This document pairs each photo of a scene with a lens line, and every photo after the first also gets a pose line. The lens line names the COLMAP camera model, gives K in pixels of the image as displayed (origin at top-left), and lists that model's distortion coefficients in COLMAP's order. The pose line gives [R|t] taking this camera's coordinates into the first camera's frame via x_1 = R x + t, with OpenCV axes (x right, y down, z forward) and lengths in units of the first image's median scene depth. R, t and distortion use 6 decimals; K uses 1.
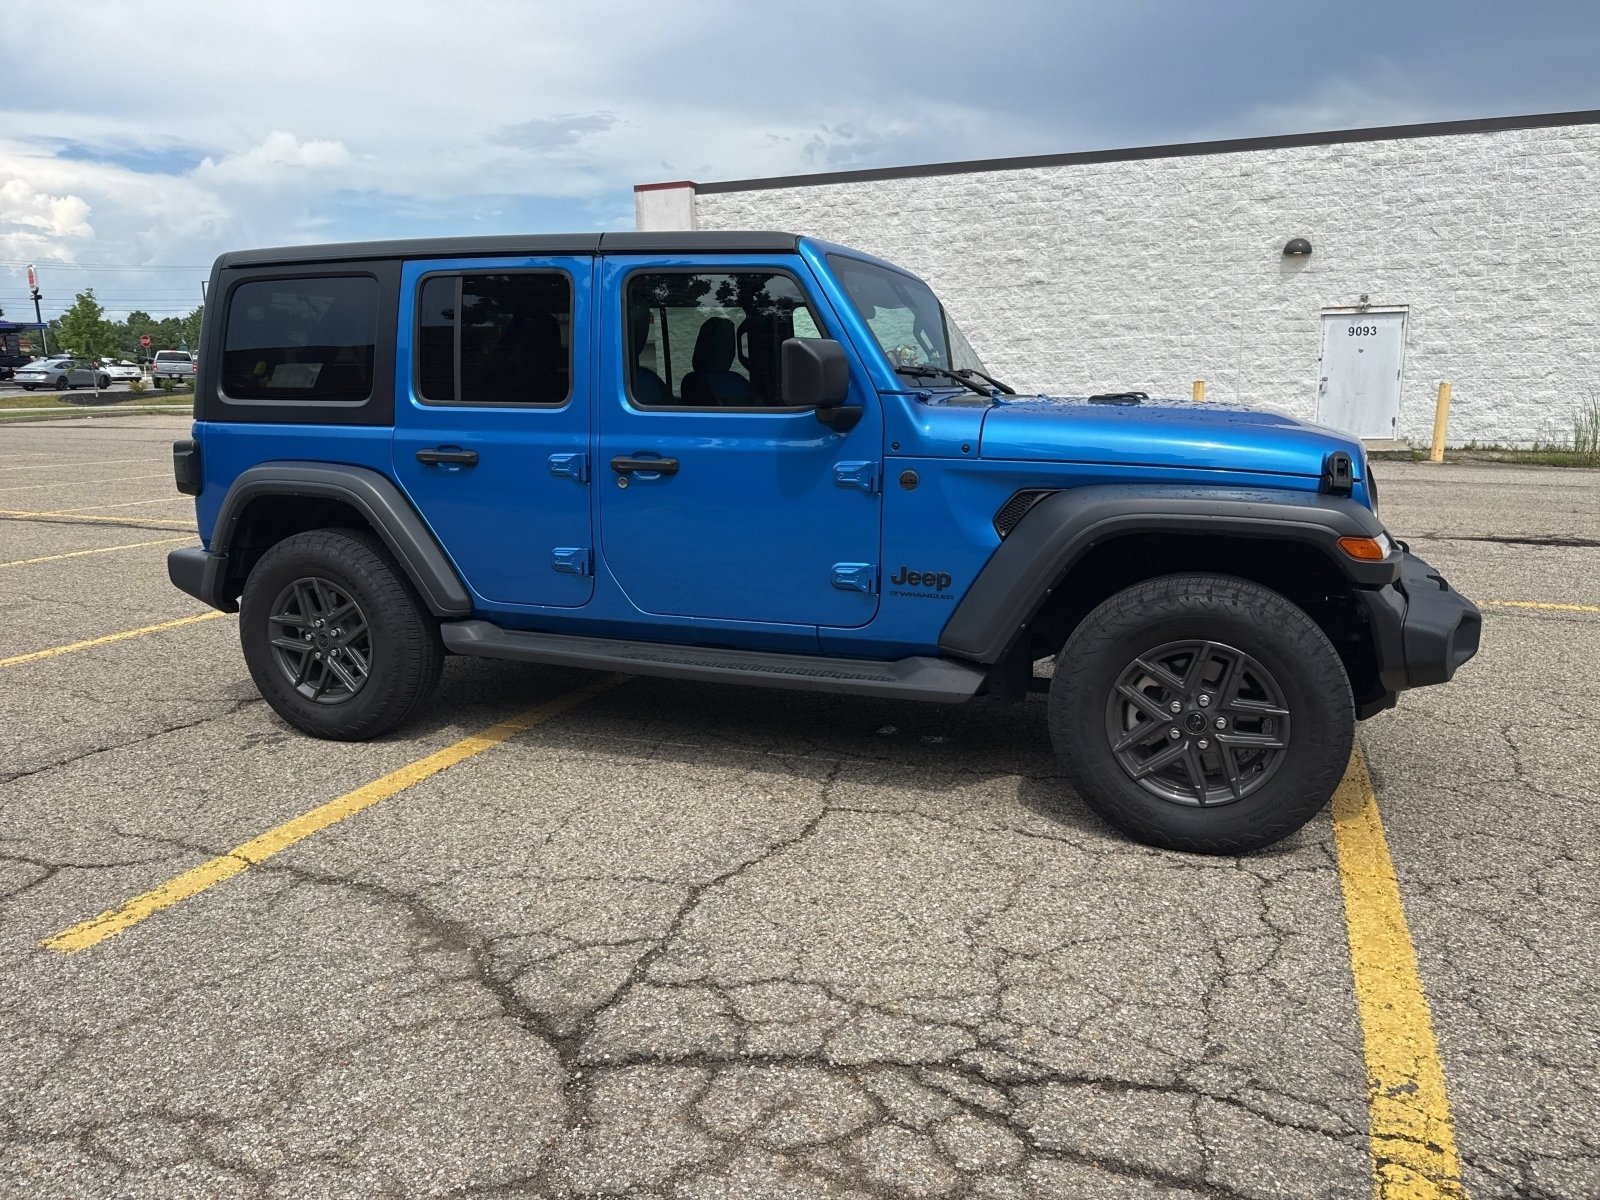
lens RADIAL K [[1126.3, 0, 805.5], [0, 1126.3, 597.1], [0, 0, 1]] dist [0.016779, -0.020282]
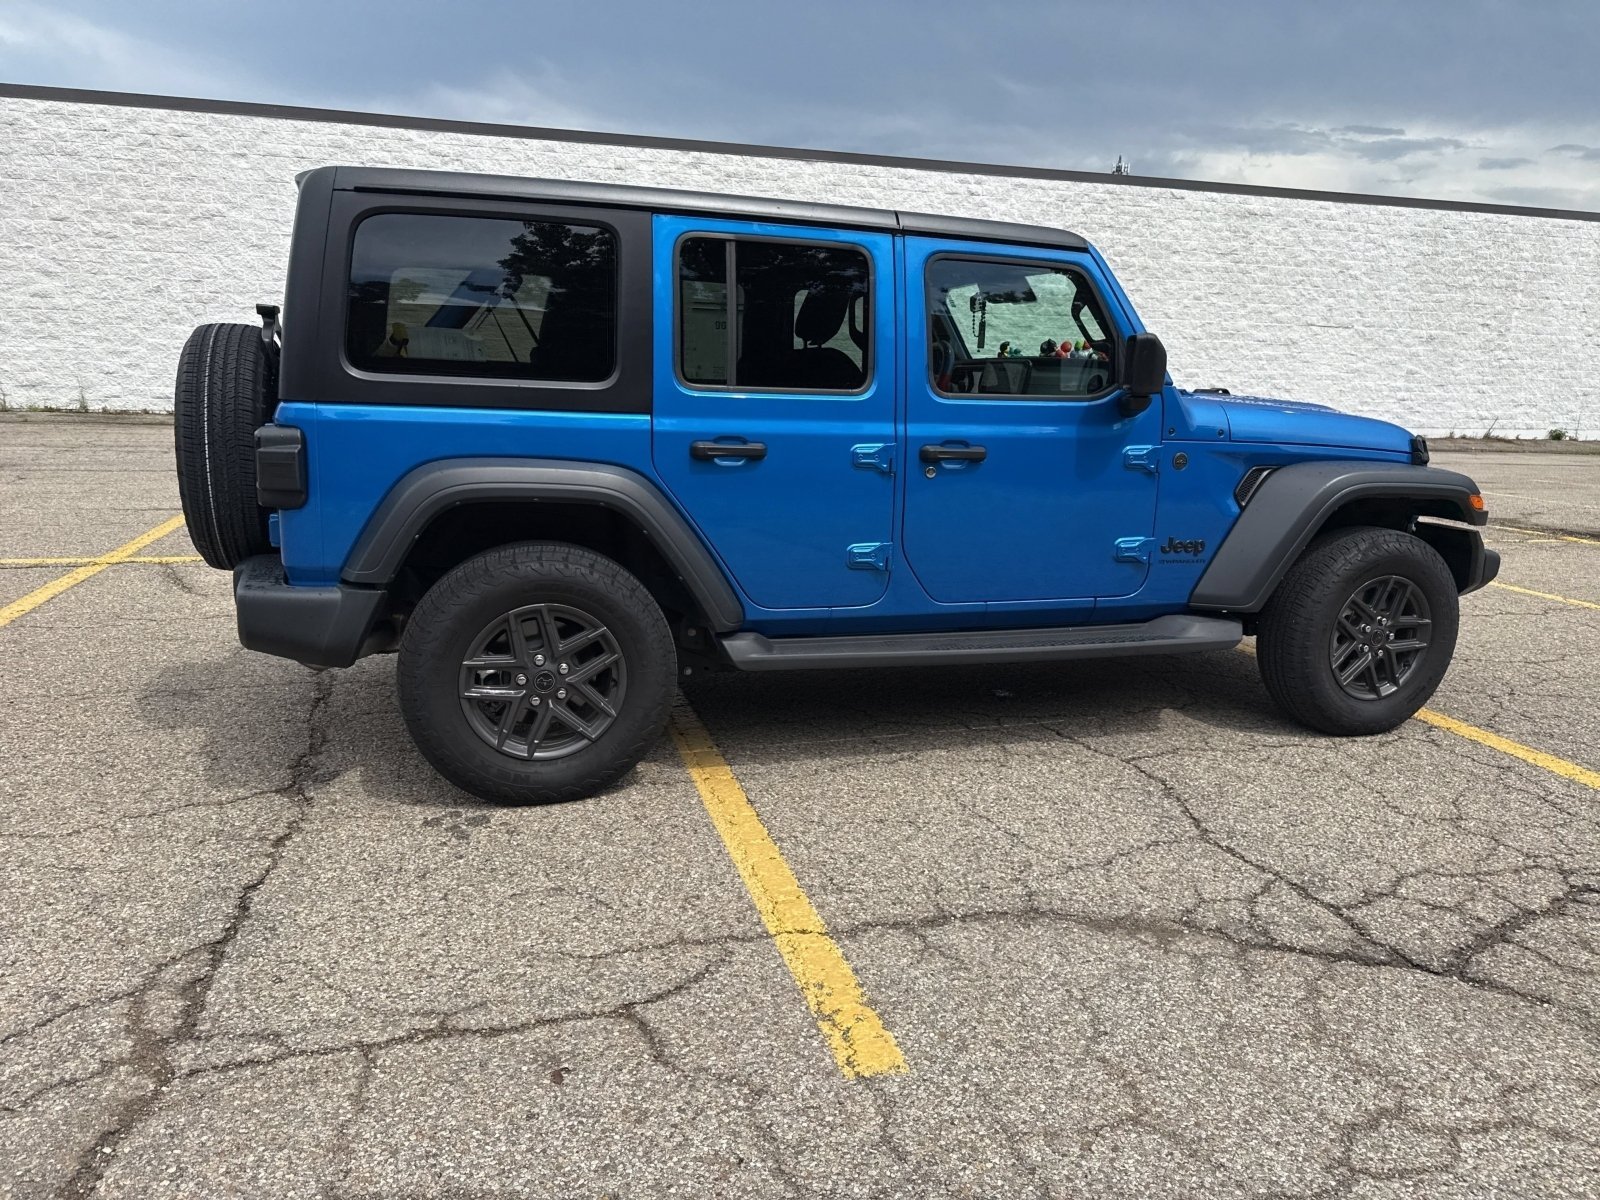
lens RADIAL K [[1124.7, 0, 804.7], [0, 1124.7, 603.7], [0, 0, 1]] dist [0.020185, -0.023100]
pose [[0.789625, -0.098479, 0.605636, -0.879002], [0.082523, 0.995113, 0.054216, -0.051481], [-0.608015, 0.007169, 0.793893, 0.299695]]
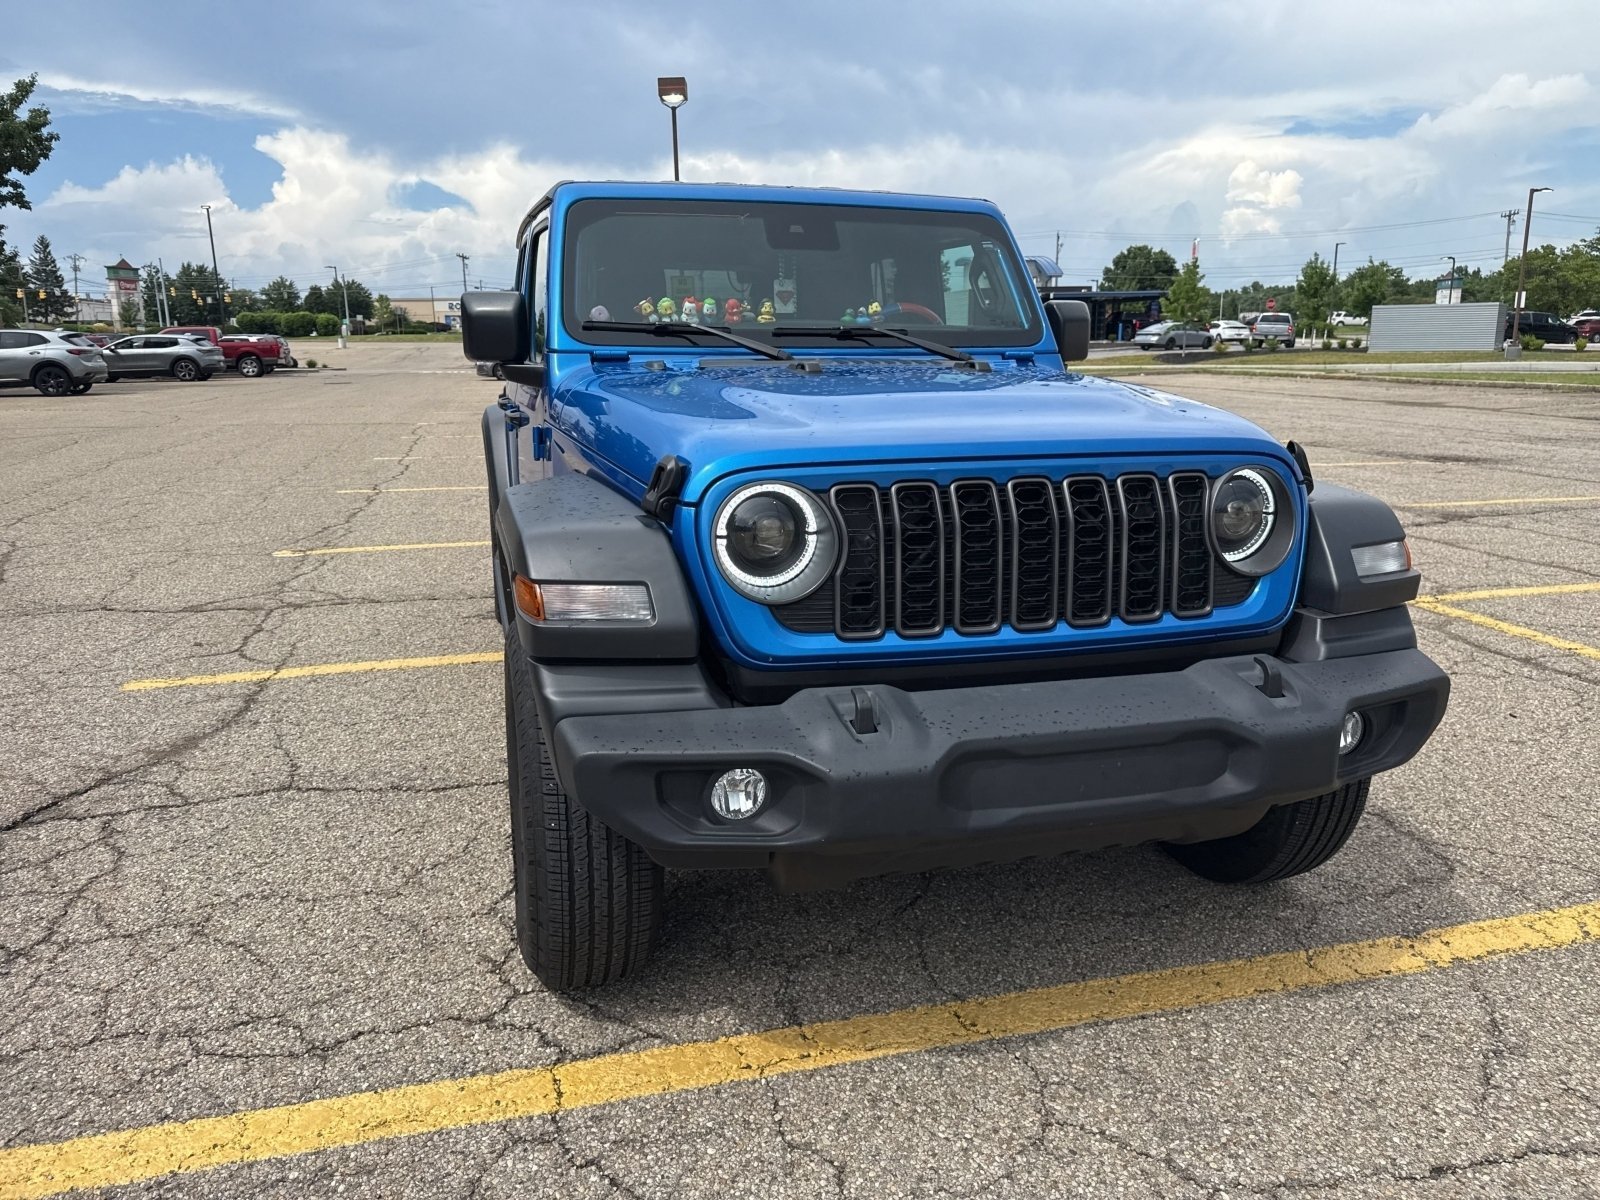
lens RADIAL K [[1127.8, 0, 805.2], [0, 1127.8, 593.3], [0, 0, 1]] dist [0.016078, -0.020235]
pose [[0.594397, 0.179677, -0.783842, 0.895274], [-0.156978, 0.981893, 0.106037, -0.112647], [0.788701, 0.060018, 0.611840, 0.585533]]
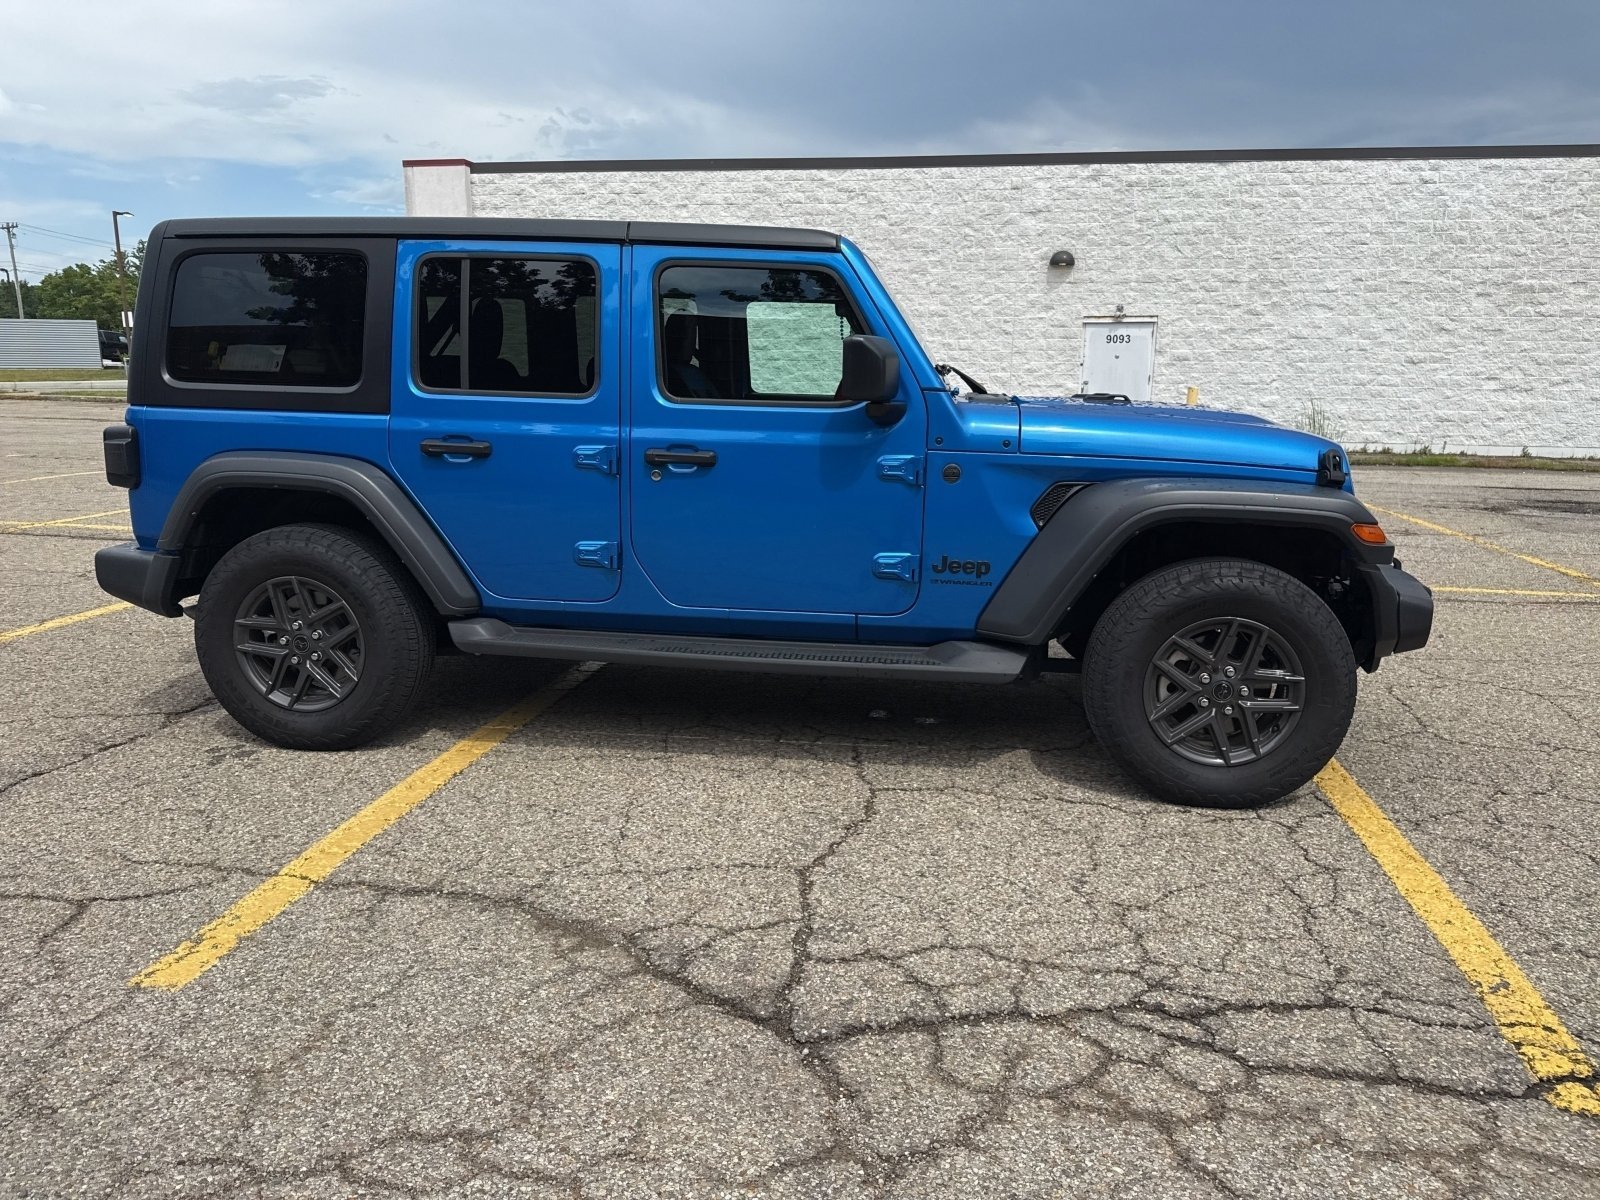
lens RADIAL K [[1124.7, 0, 804.7], [0, 1124.7, 603.7], [0, 0, 1]] dist [0.020185, -0.023100]
pose [[0.975631, -0.022169, 0.218296, -0.261253], [0.019683, 0.999714, 0.013555, 0.000971], [-0.218534, -0.008928, 0.975788, 0.001253]]
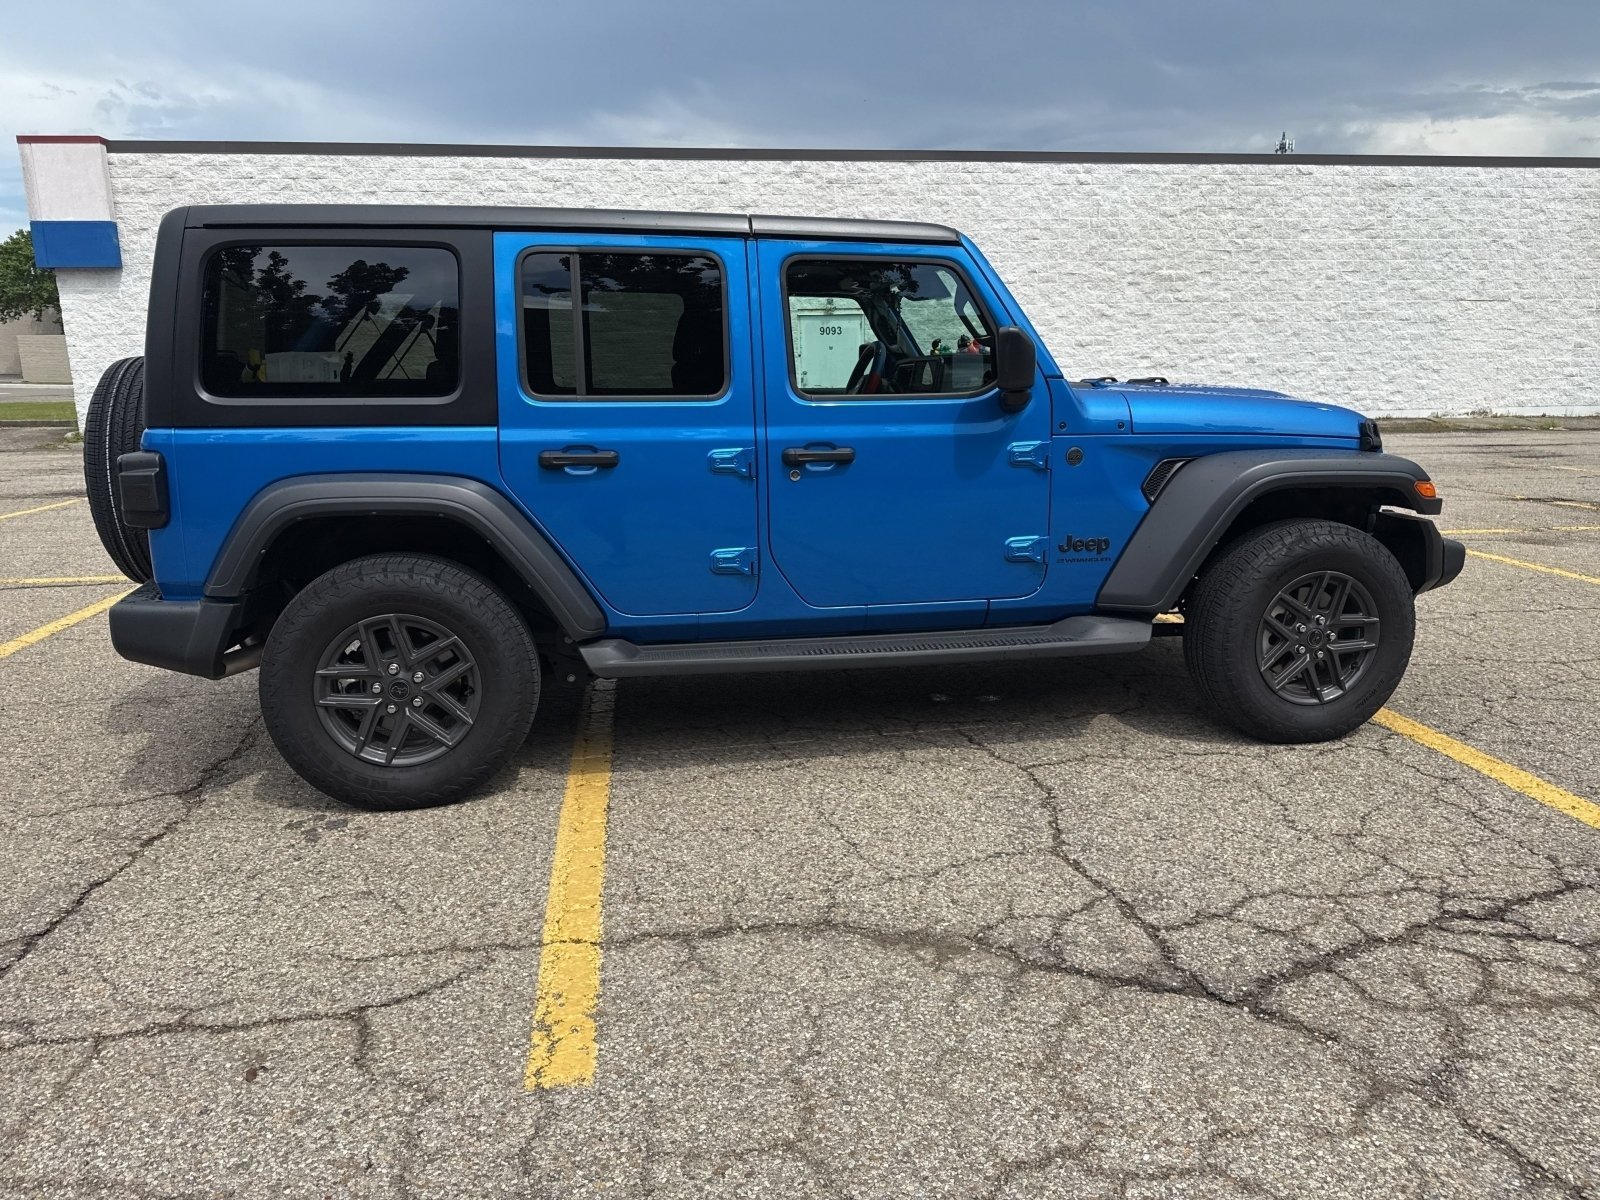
lens RADIAL K [[1122.1, 0, 804.9], [0, 1122.1, 596.3], [0, 0, 1]] dist [0.022915, -0.026828]
pose [[0.863789, -0.105609, 0.492661, -0.660592], [0.102732, 0.994162, 0.032992, -0.030263], [-0.493269, 0.022114, 0.869596, 0.164397]]
